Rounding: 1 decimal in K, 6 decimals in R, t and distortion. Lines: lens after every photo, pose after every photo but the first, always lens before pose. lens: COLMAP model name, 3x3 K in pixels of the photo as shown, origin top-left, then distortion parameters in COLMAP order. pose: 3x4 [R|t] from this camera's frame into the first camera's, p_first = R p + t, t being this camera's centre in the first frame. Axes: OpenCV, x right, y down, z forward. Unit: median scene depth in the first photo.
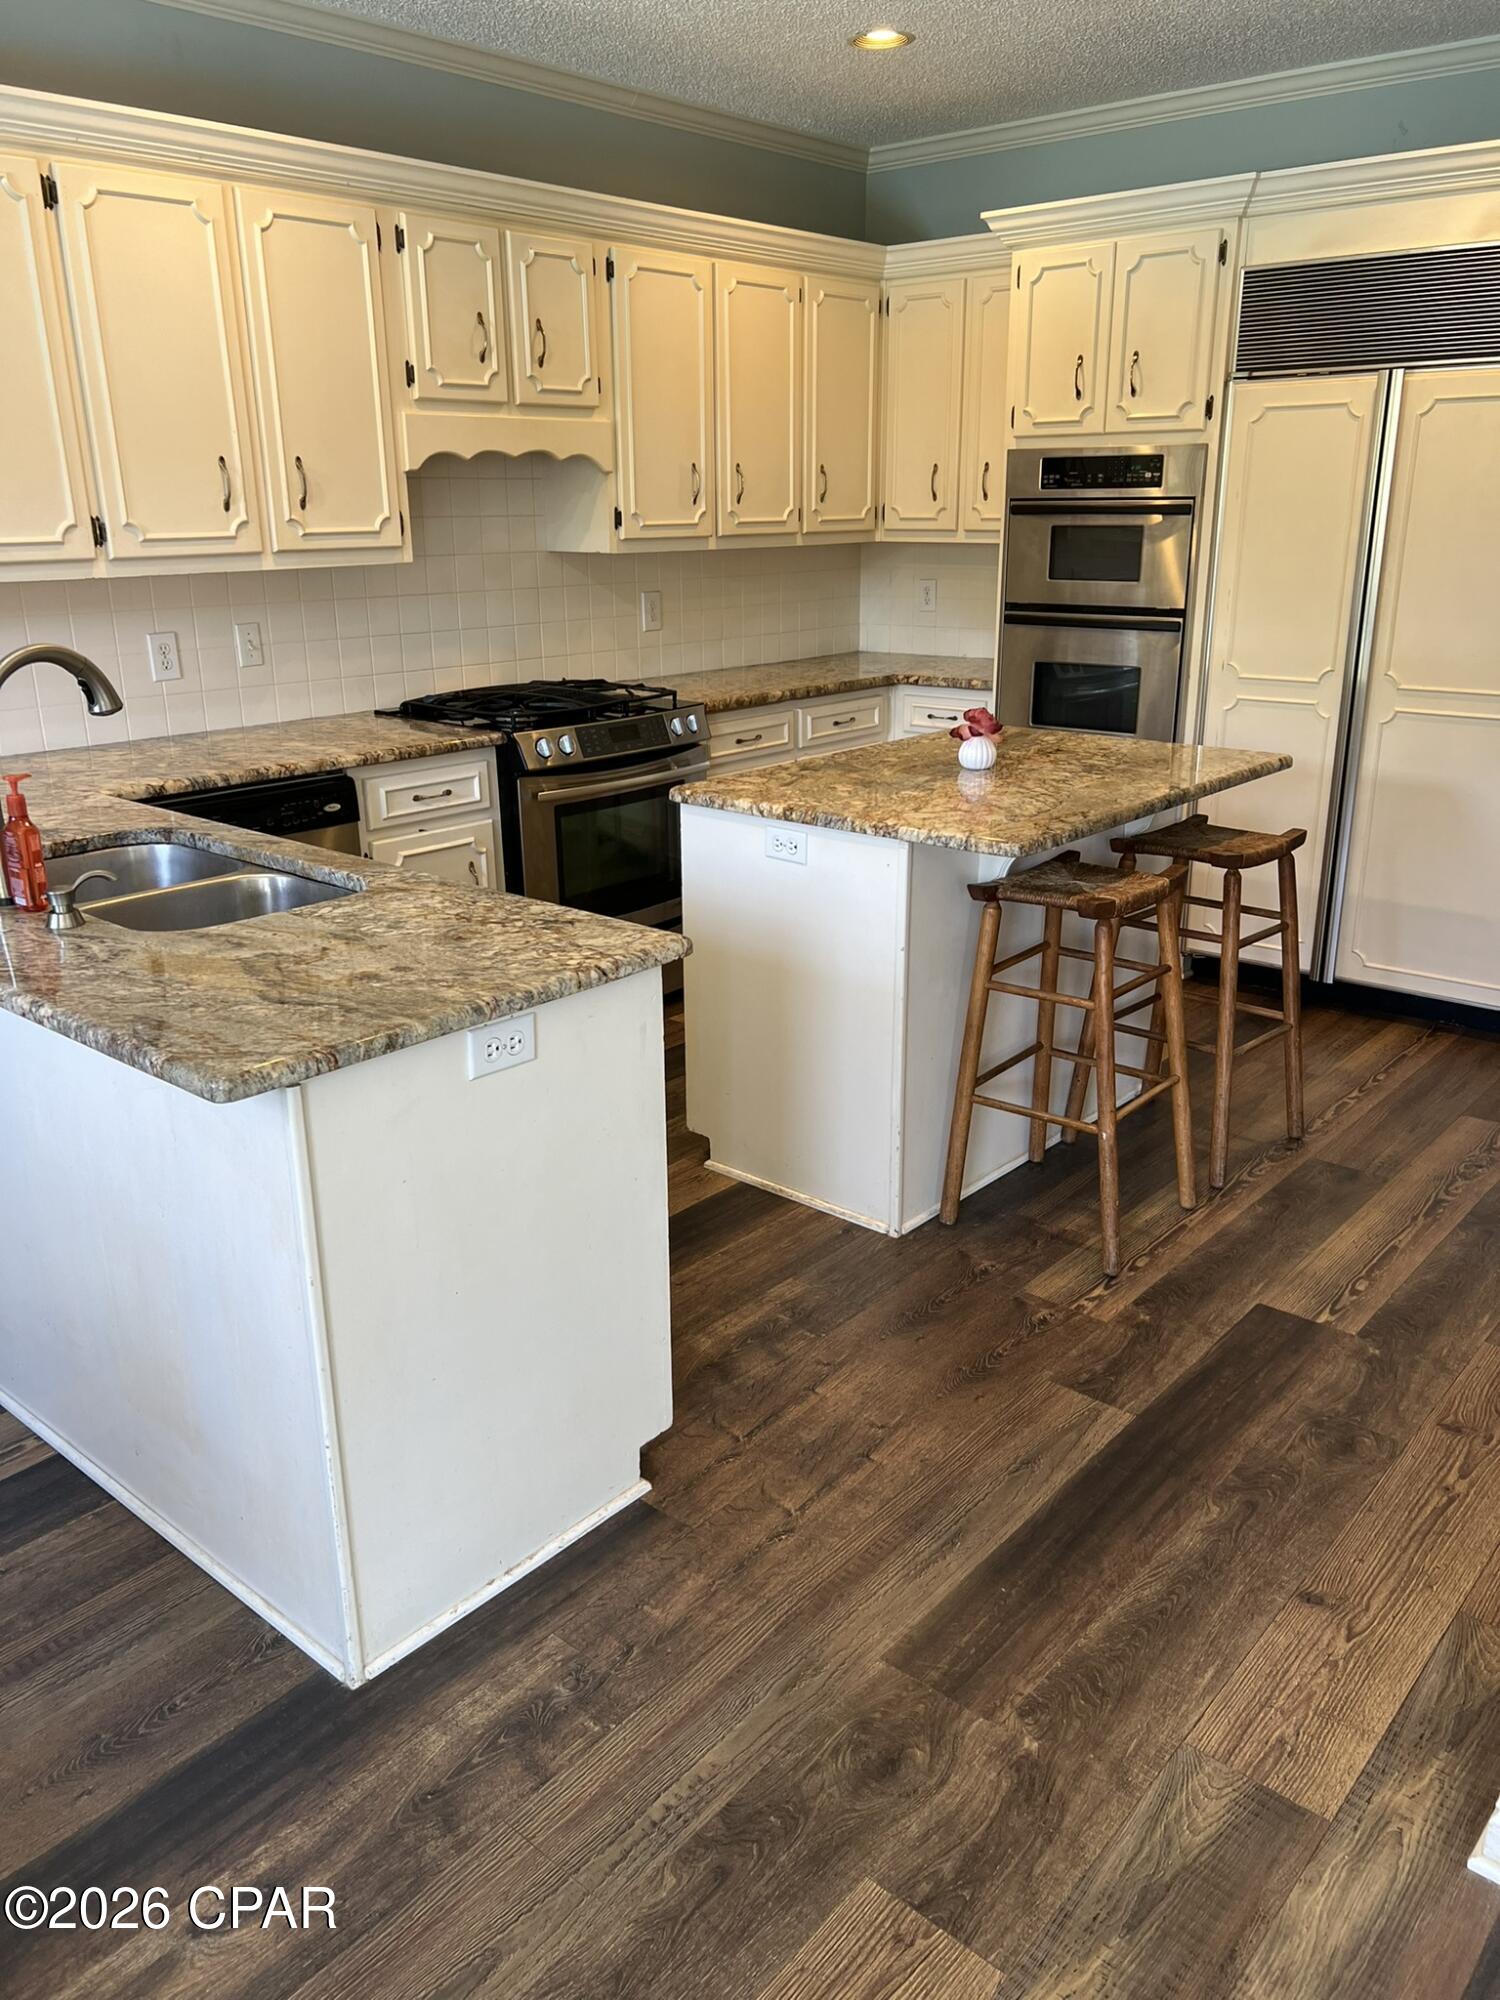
lens RADIAL K [[1507.6, 0, 752.5], [0, 1507.6, 1000.3], [0, 0, 1]] dist [0.045664, -0.049365]
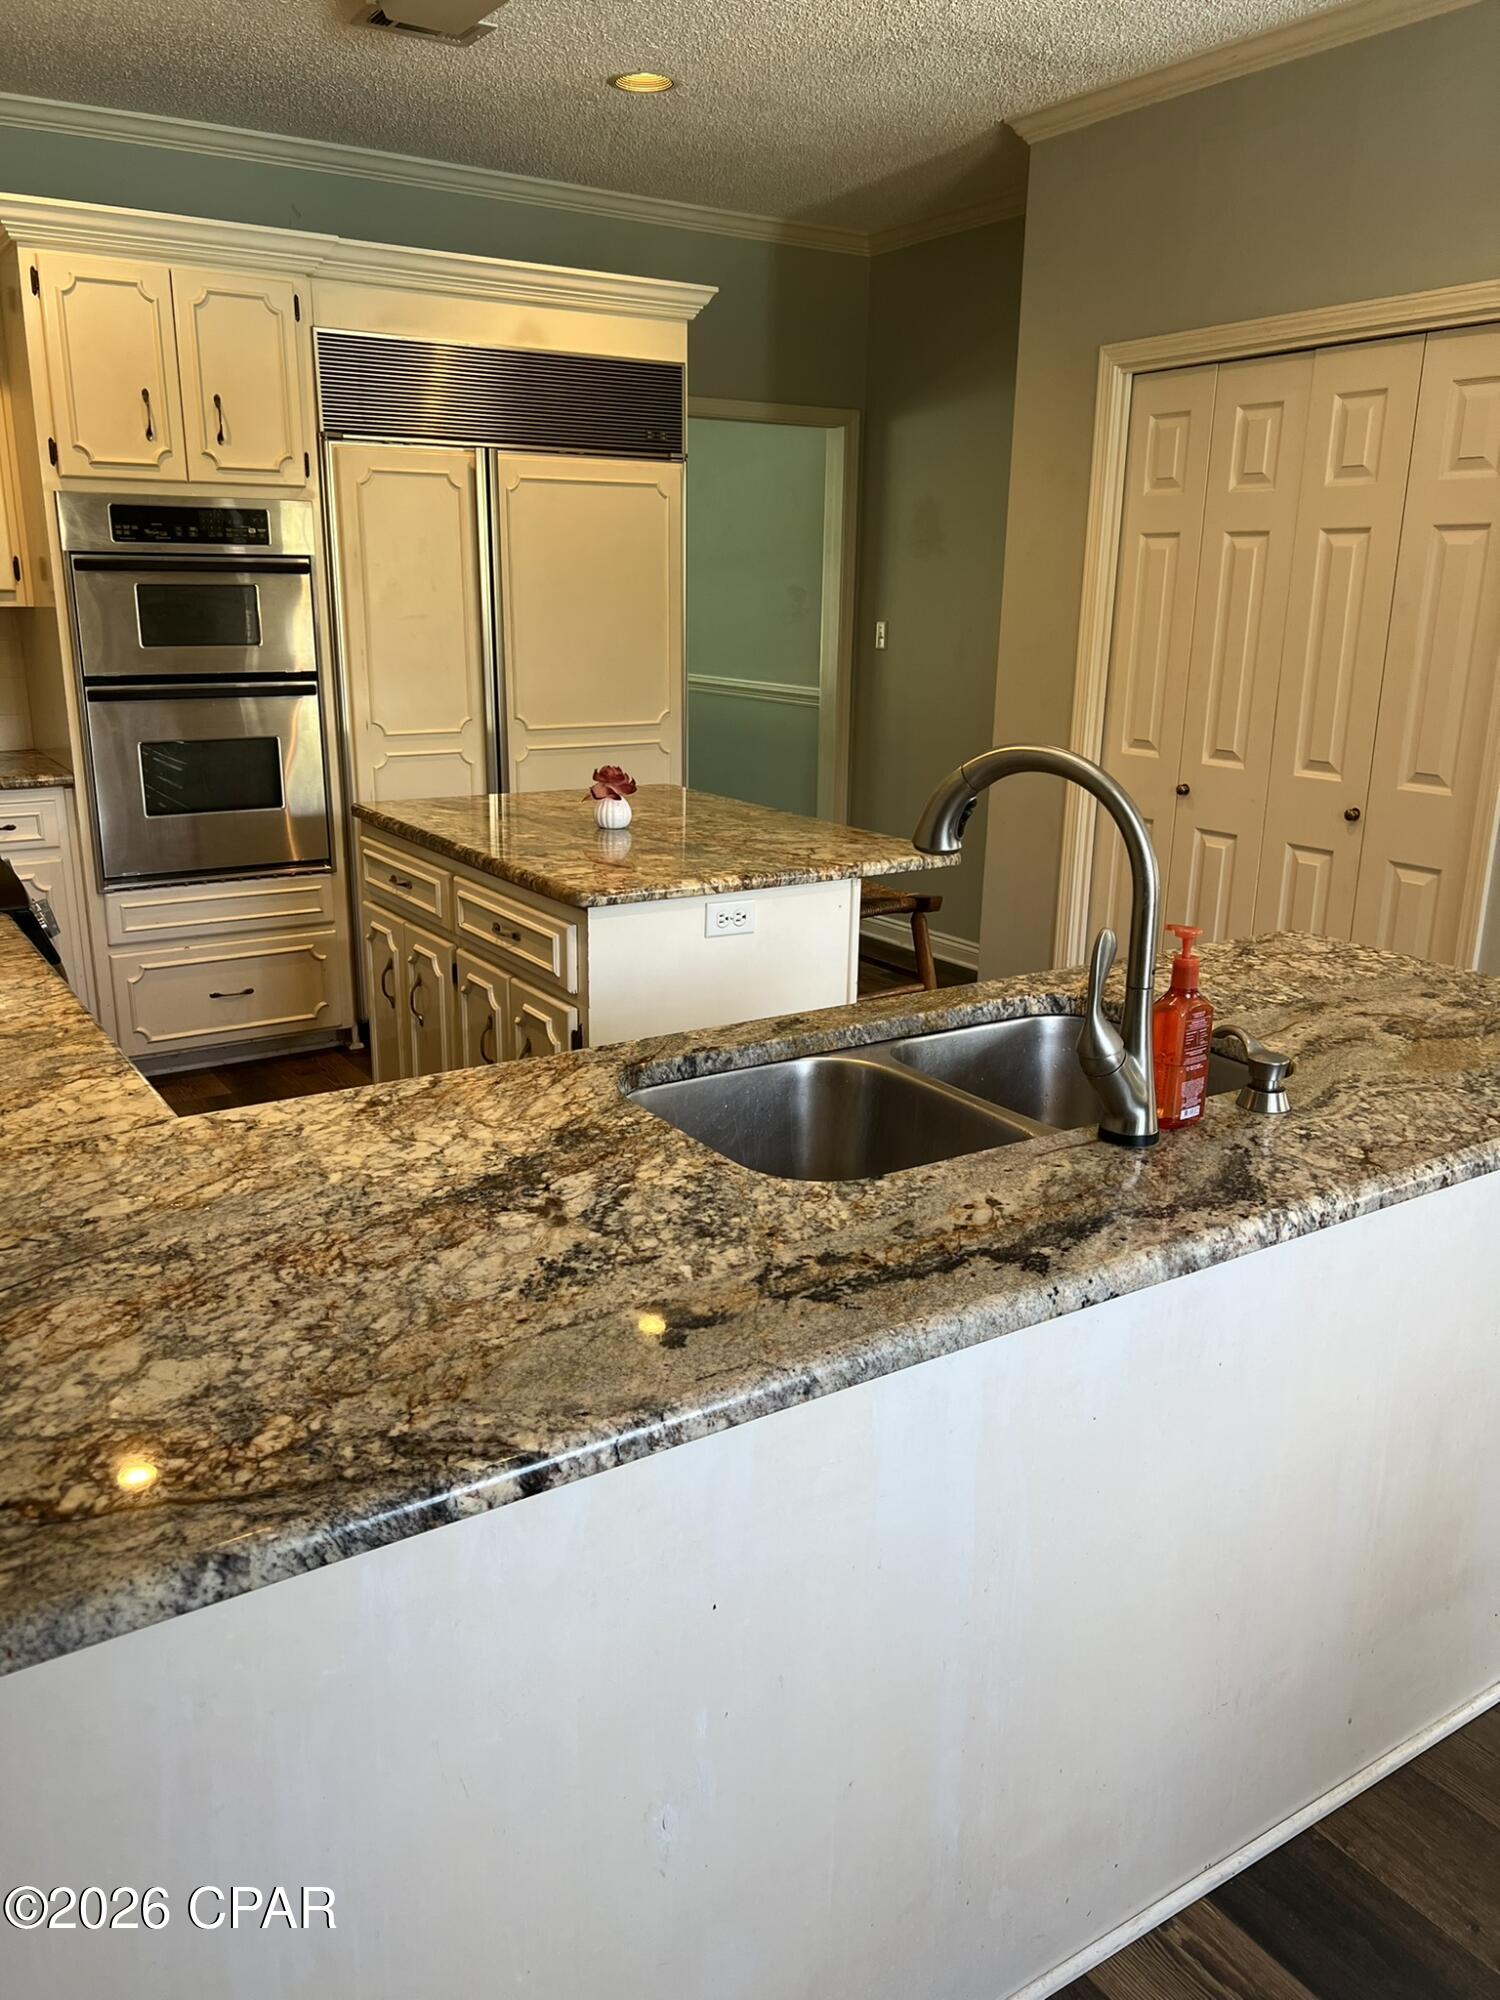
lens RADIAL K [[1507.6, 0, 740.6], [0, 1507.6, 995.4], [0, 0, 1]] dist [0.045664, -0.049365]
pose [[0.282567, -0.243258, 0.927891, -0.789006], [0.289145, 0.943920, 0.159408, -0.191223], [-0.914632, 0.223251, 0.337057, 0.652090]]
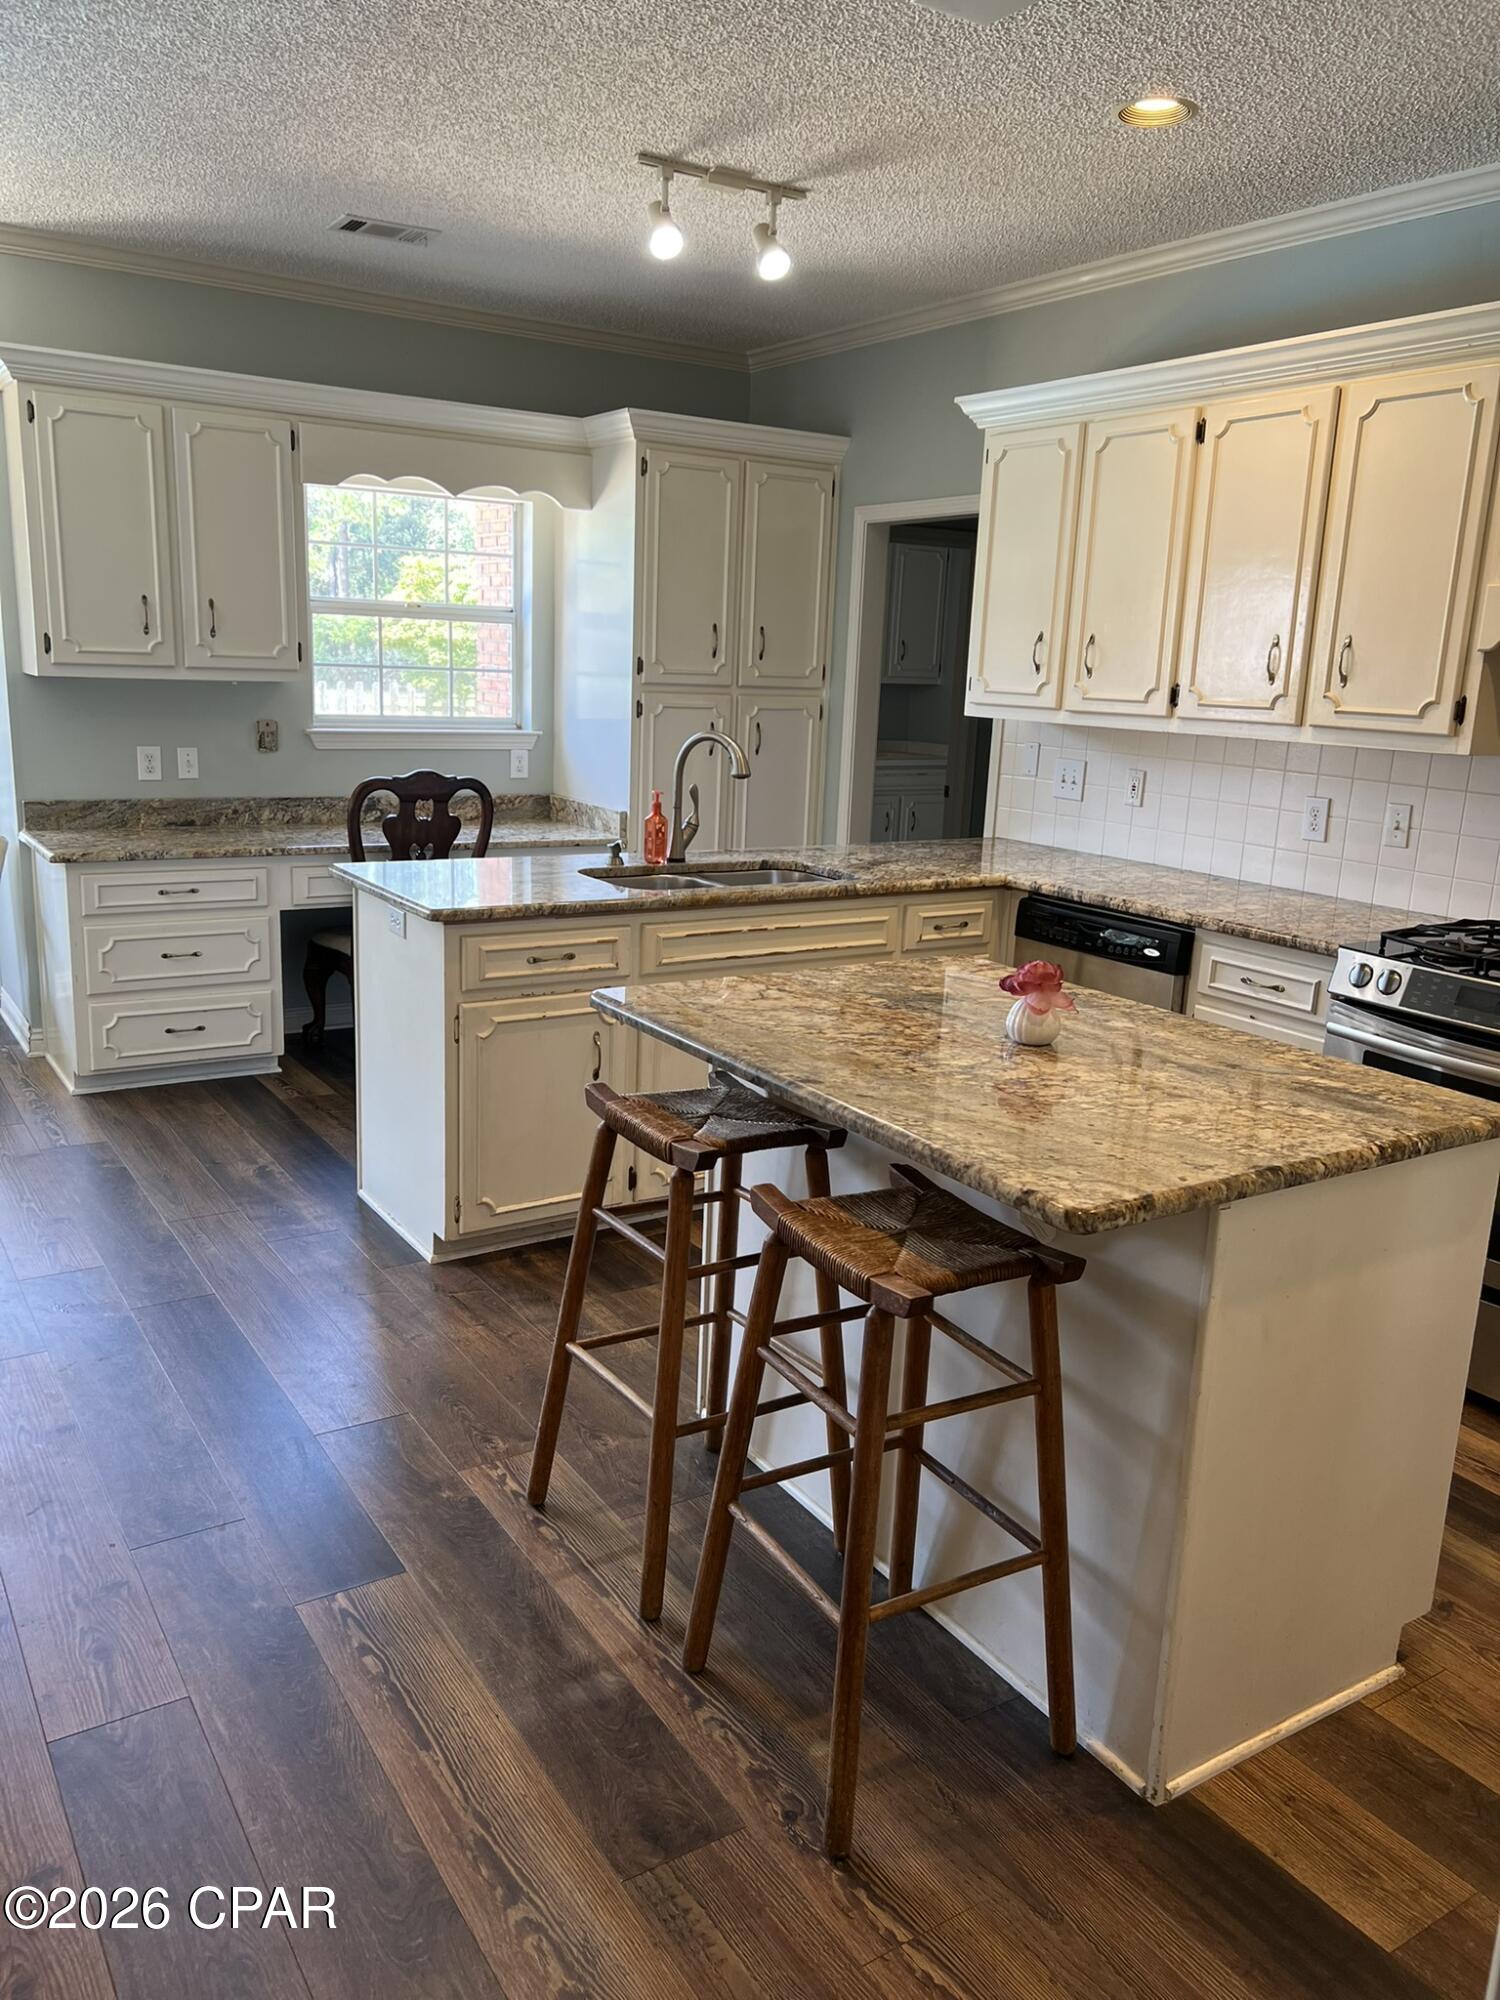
lens RADIAL K [[1507.6, 0, 743.1], [0, 1507.6, 993.7], [0, 0, 1]] dist [0.045664, -0.049365]
pose [[-0.284592, 0.207609, -0.935898, 0.877915], [-0.339830, 0.891022, 0.300991, -0.354405], [0.896394, 0.403707, -0.183026, 1.041825]]
